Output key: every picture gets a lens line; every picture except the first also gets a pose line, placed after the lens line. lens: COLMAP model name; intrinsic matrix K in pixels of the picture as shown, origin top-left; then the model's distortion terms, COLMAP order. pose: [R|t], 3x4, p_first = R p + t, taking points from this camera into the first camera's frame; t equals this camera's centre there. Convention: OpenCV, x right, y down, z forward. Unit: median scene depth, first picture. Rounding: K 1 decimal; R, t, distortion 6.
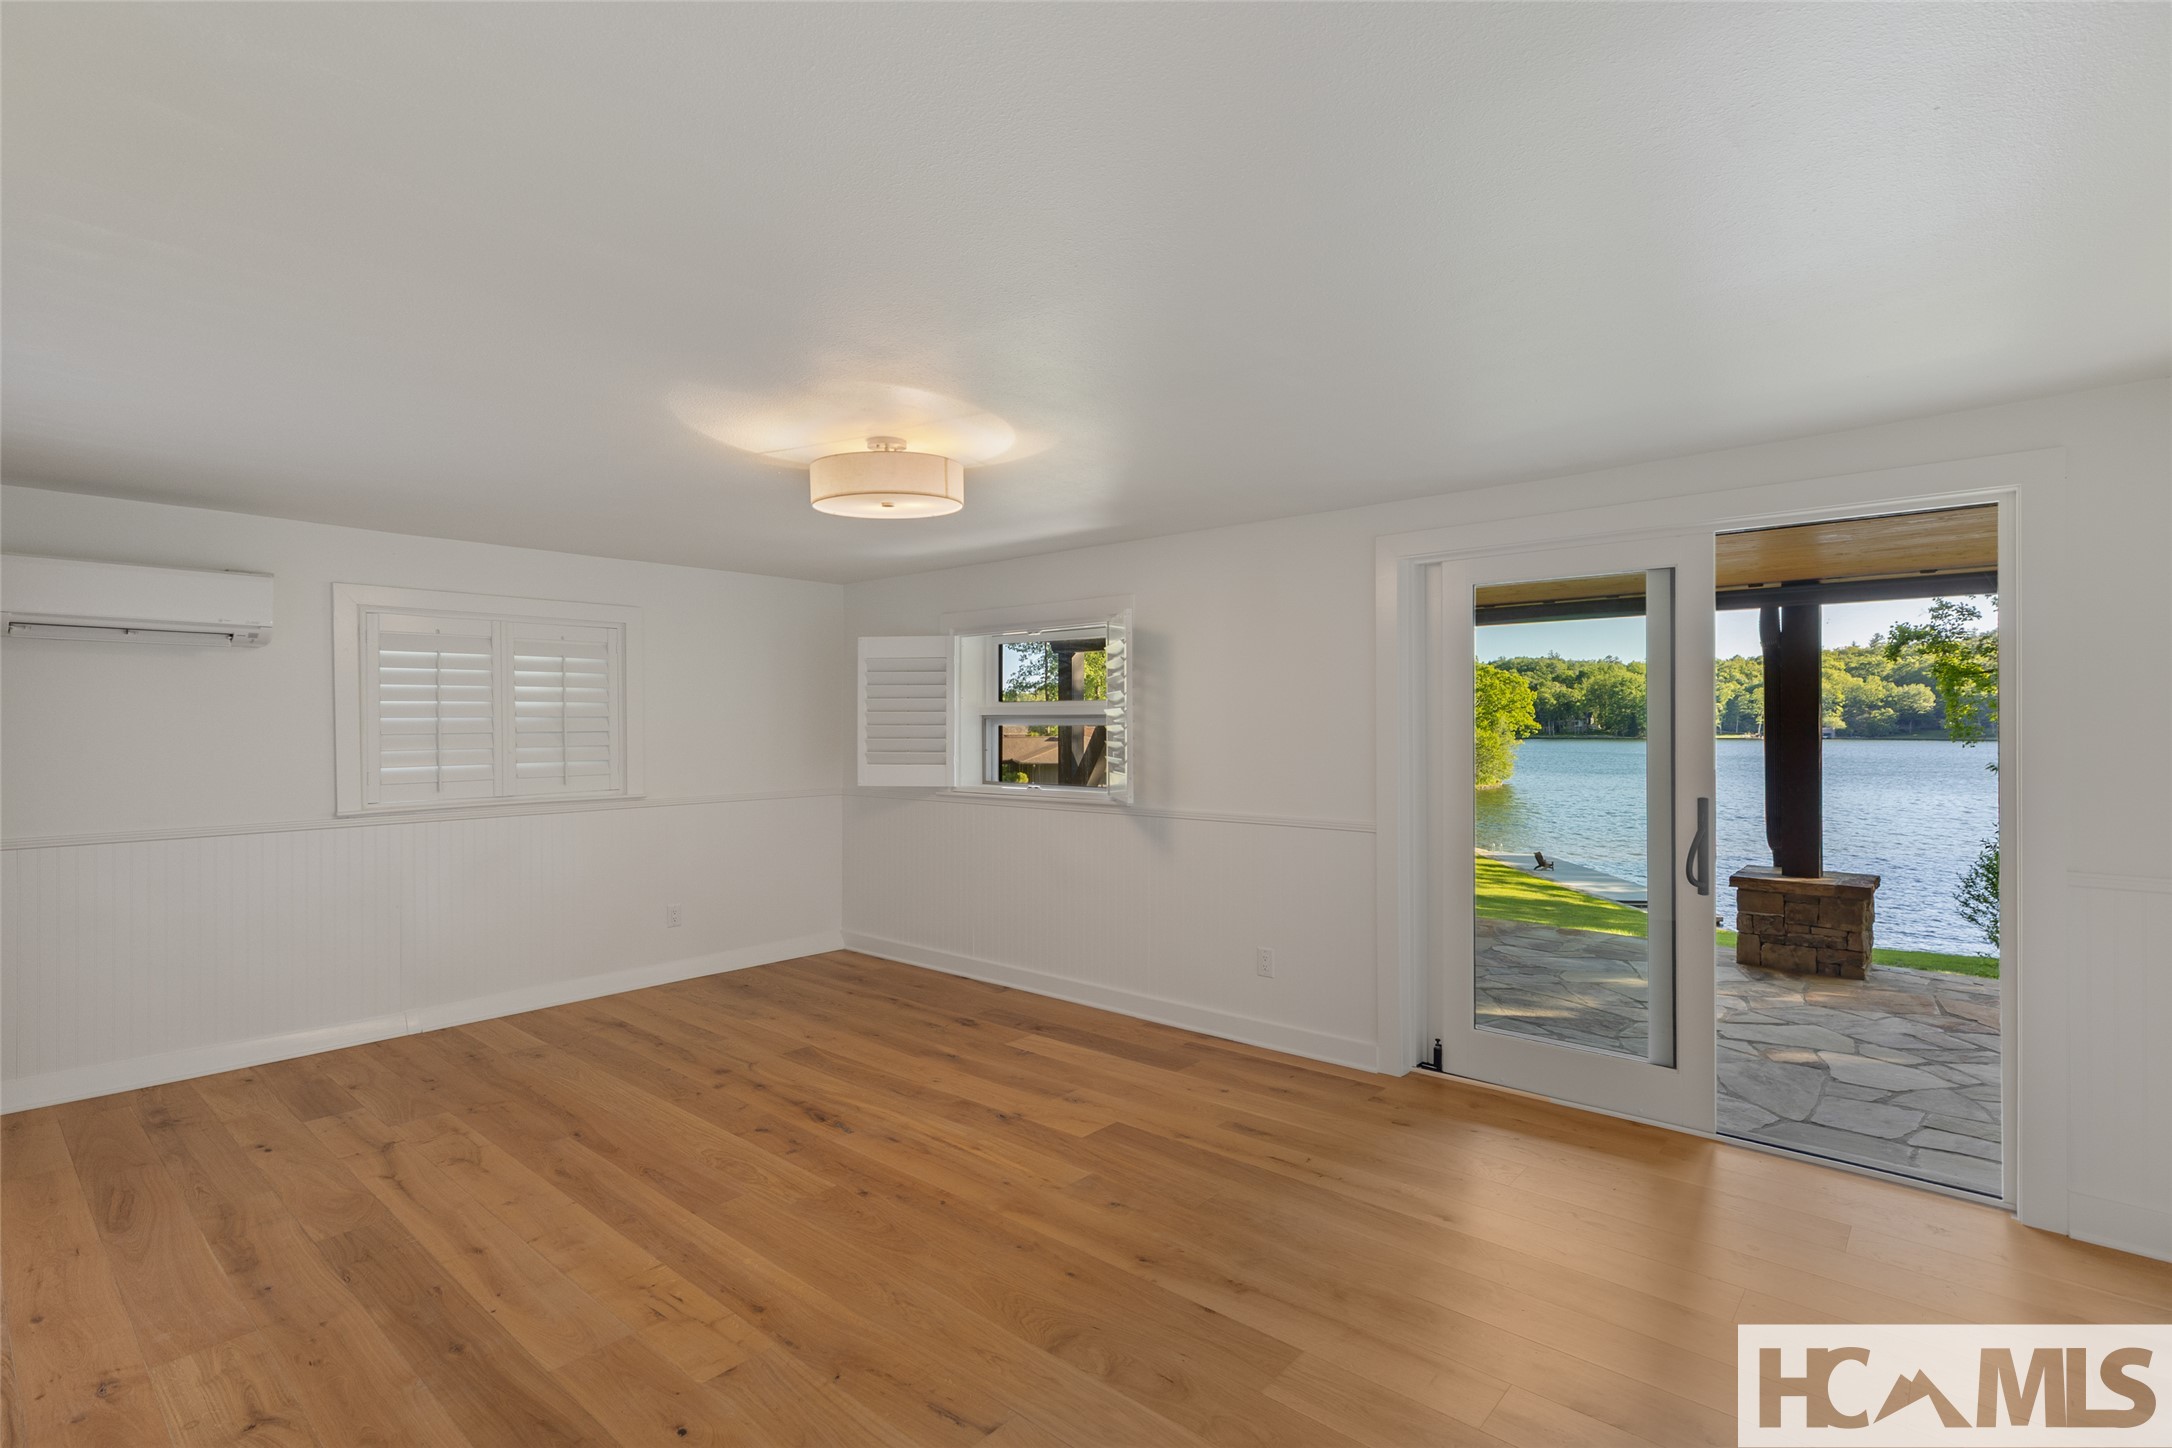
lens RADIAL K [[1025.7, 0, 1052.0], [0, 1025.7, 717.7], [0, 0, 1]] dist [0.000289, -0.000020]
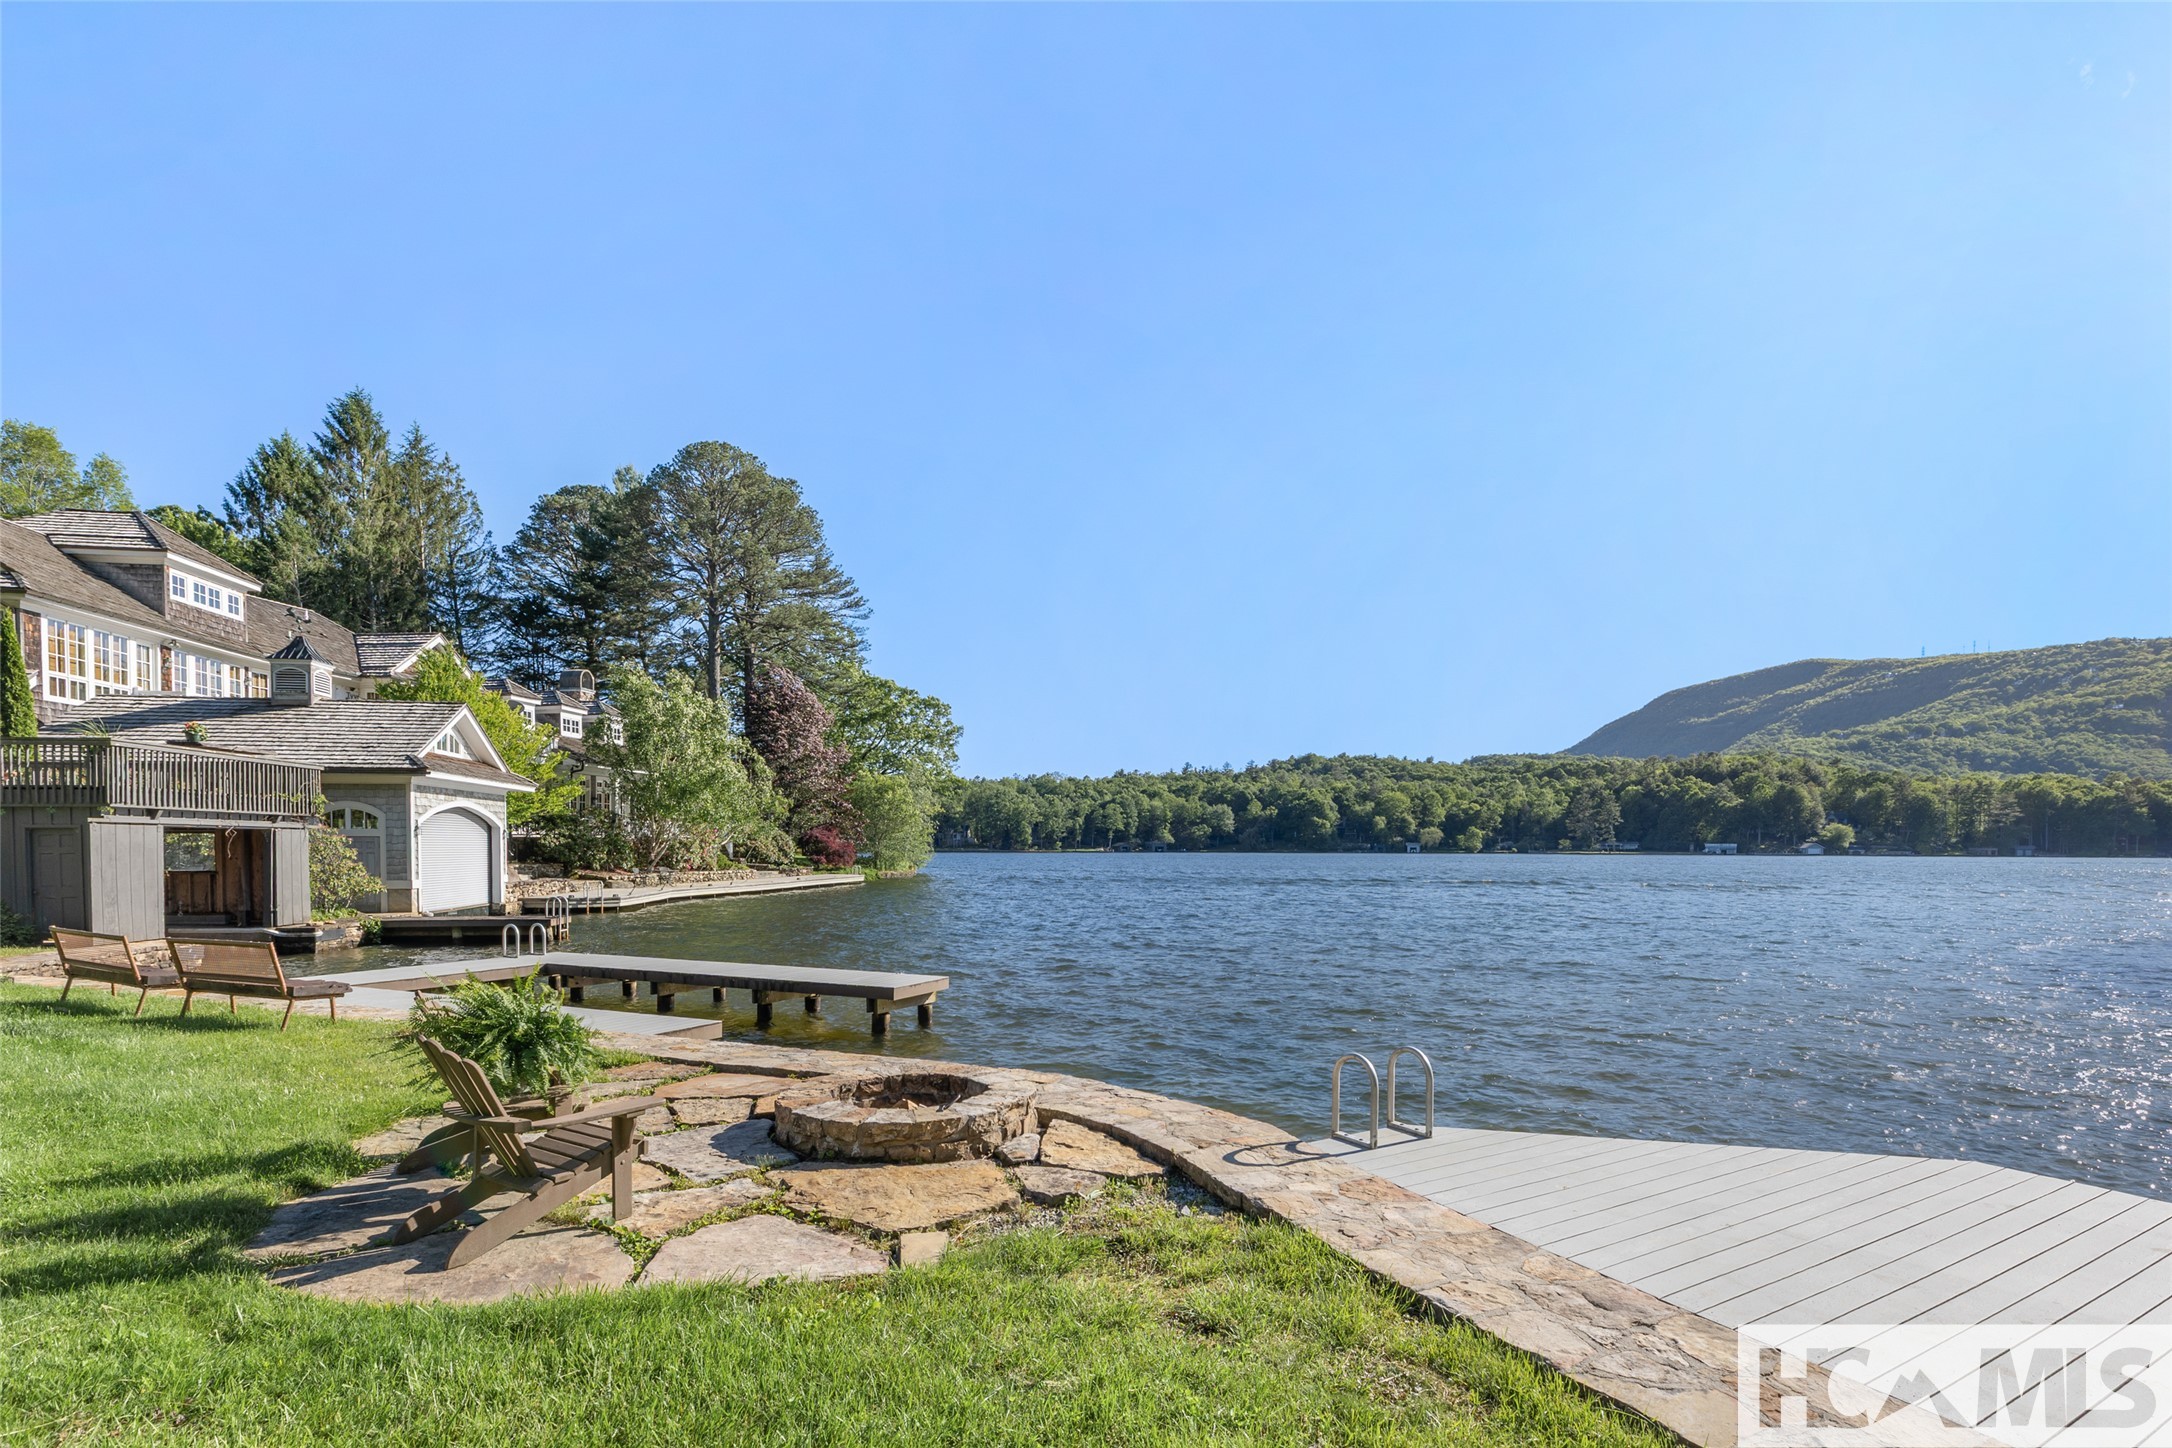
lens RADIAL K [[1044.7, 0, 1109.6], [0, 1044.7, 879.8], [0, 0, 1]] dist [0.001131, -0.000571]
pose [[0.805794, -0.013468, 0.592043, 0.153908], [-0.007173, 0.999446, 0.032500, 0.043934], [-0.592152, -0.030435, 0.805251, 0.403117]]
